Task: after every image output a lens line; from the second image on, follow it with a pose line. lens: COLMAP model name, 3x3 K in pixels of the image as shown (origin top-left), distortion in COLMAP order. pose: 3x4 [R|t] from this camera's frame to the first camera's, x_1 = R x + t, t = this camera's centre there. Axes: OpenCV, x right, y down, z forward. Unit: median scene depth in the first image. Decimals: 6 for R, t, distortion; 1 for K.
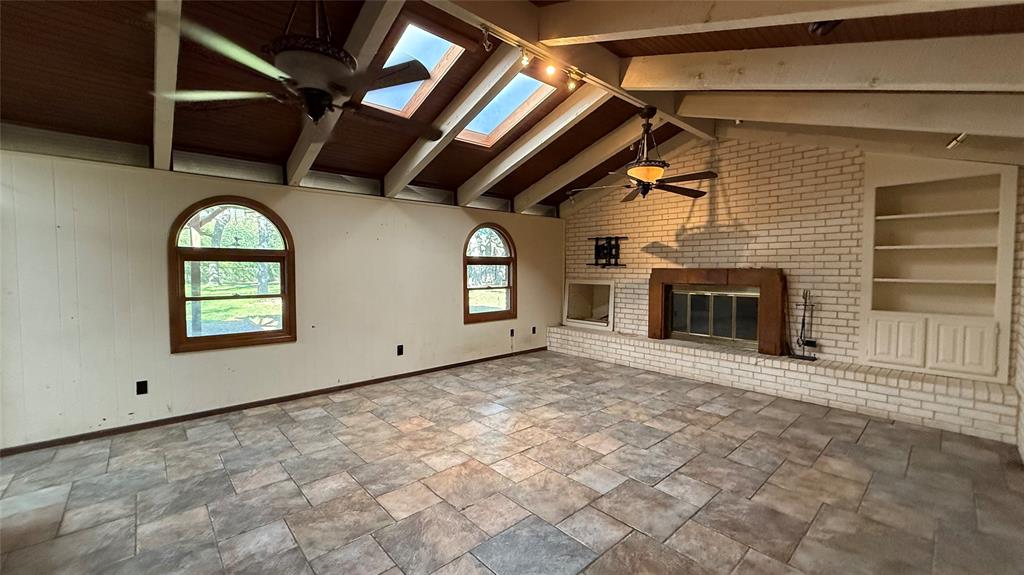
lens RADIAL K [[407.5, 0, 510.0], [0, 407.5, 285.9], [0, 0, 1]] dist [0.001061, 0.000570]
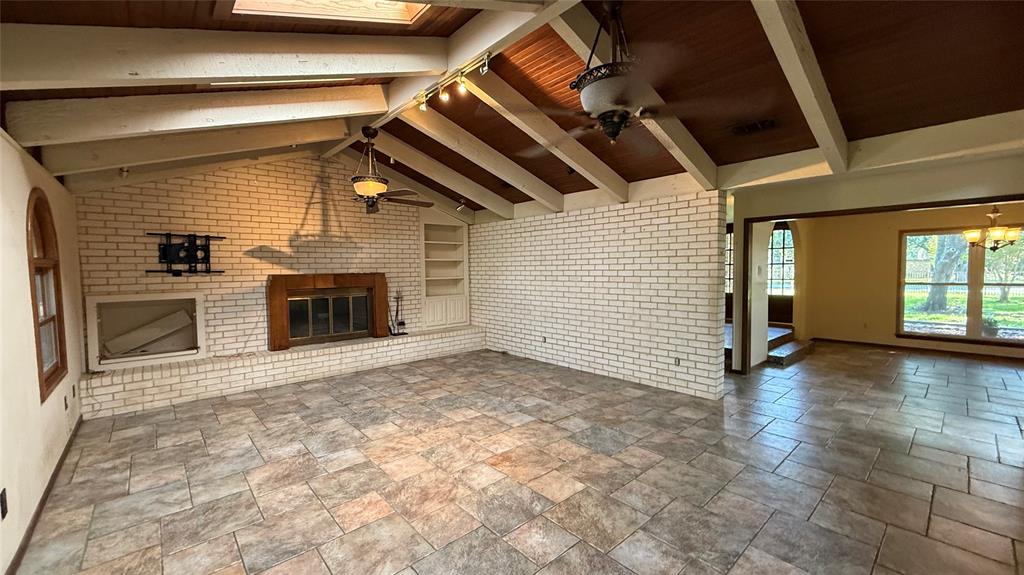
lens RADIAL K [[407.5, 0, 507.3], [0, 407.5, 289.6], [0, 0, 1]] dist [0.001061, 0.000570]
pose [[0.011077, -0.056177, 0.998359, -0.593539], [0.054707, 0.996959, 0.055491, -0.034093], [-0.998441, 0.054002, 0.014116, 0.487178]]
